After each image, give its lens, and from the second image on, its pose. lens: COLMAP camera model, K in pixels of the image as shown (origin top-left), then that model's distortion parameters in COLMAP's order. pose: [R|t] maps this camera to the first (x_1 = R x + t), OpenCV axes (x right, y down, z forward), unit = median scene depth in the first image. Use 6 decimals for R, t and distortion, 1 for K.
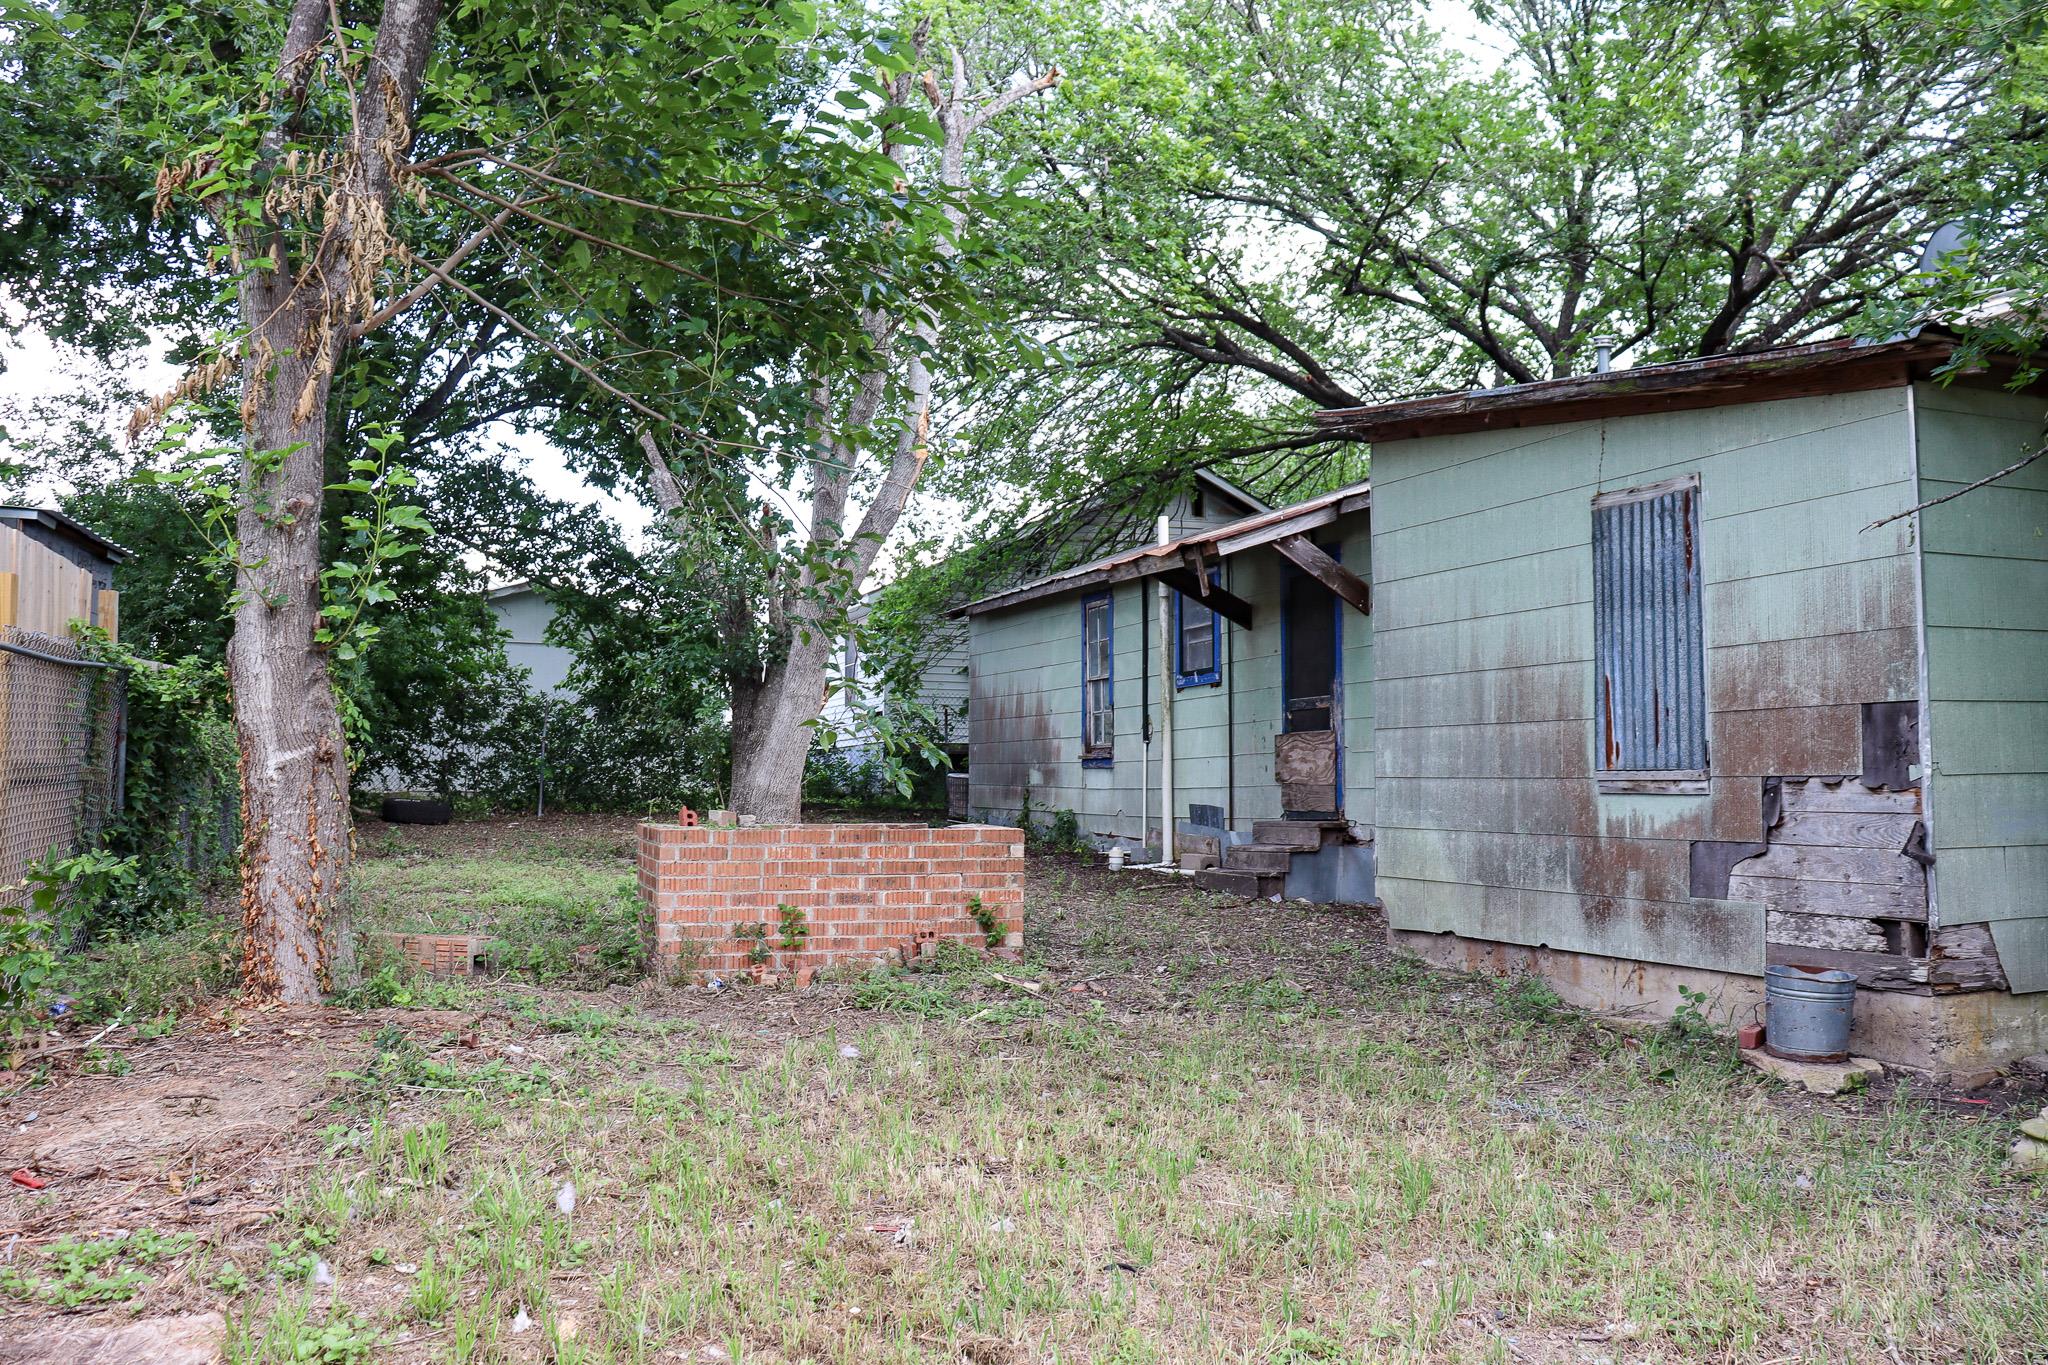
lens RADIAL K [[1688.0, 0, 1024.0], [0, 1688.0, 682.5], [0, 0, 1]] dist [-0.164088, 0.118387]
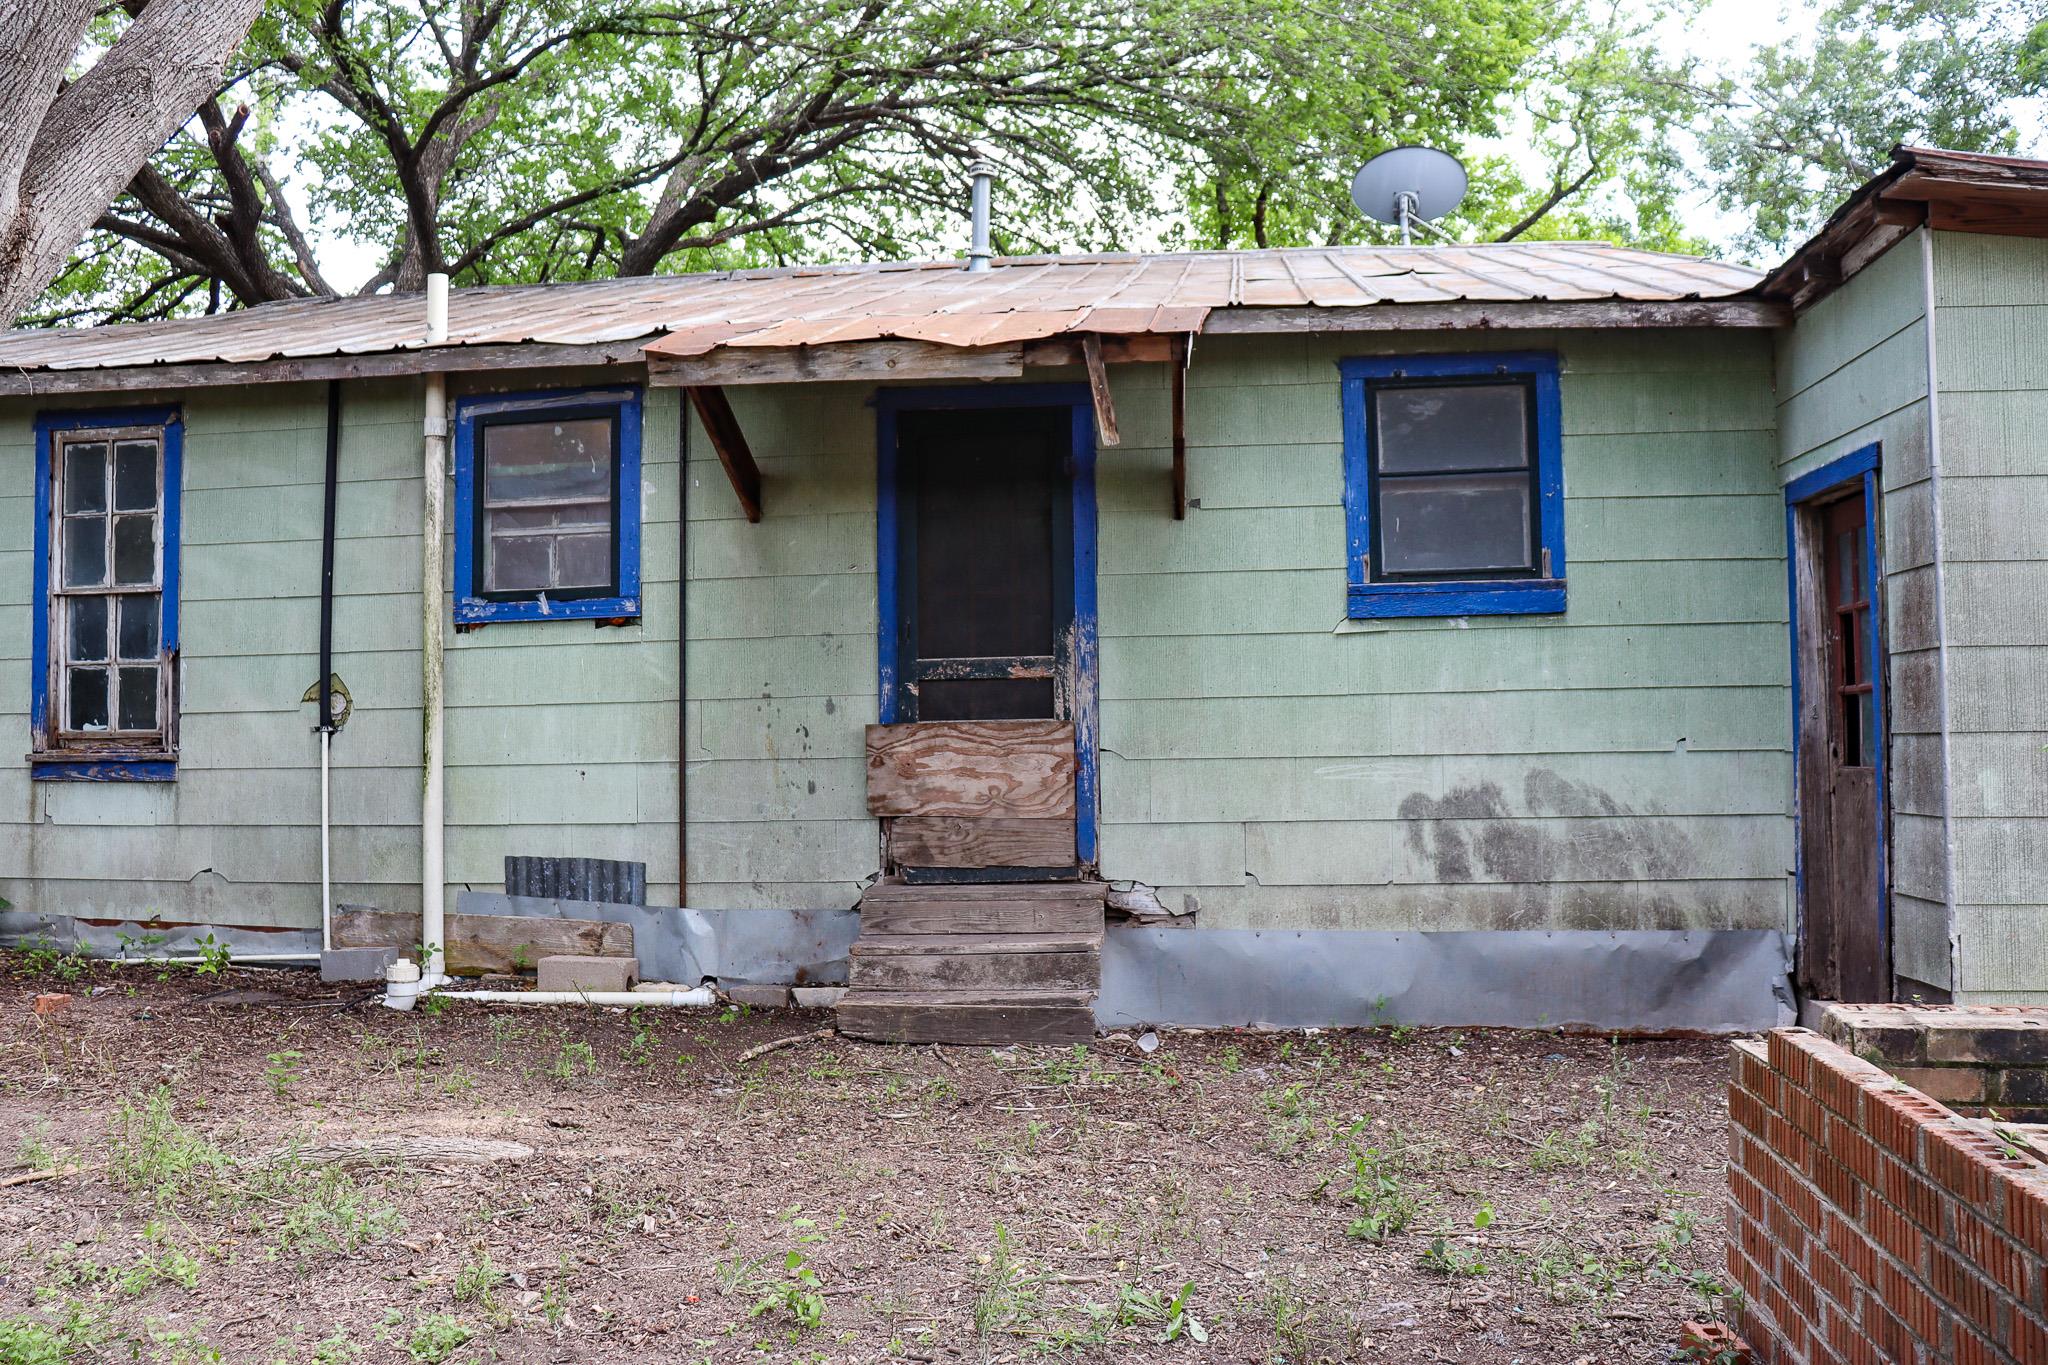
lens RADIAL K [[1688.0, 0, 1024.0], [0, 1688.0, 682.5], [0, 0, 1]] dist [-0.164088, 0.118387]
pose [[0.481788, 0.017110, 0.876121, -0.274048], [-0.038699, 0.999249, 0.001766, 0.014319], [-0.875433, -0.034756, 0.482089, 0.660971]]
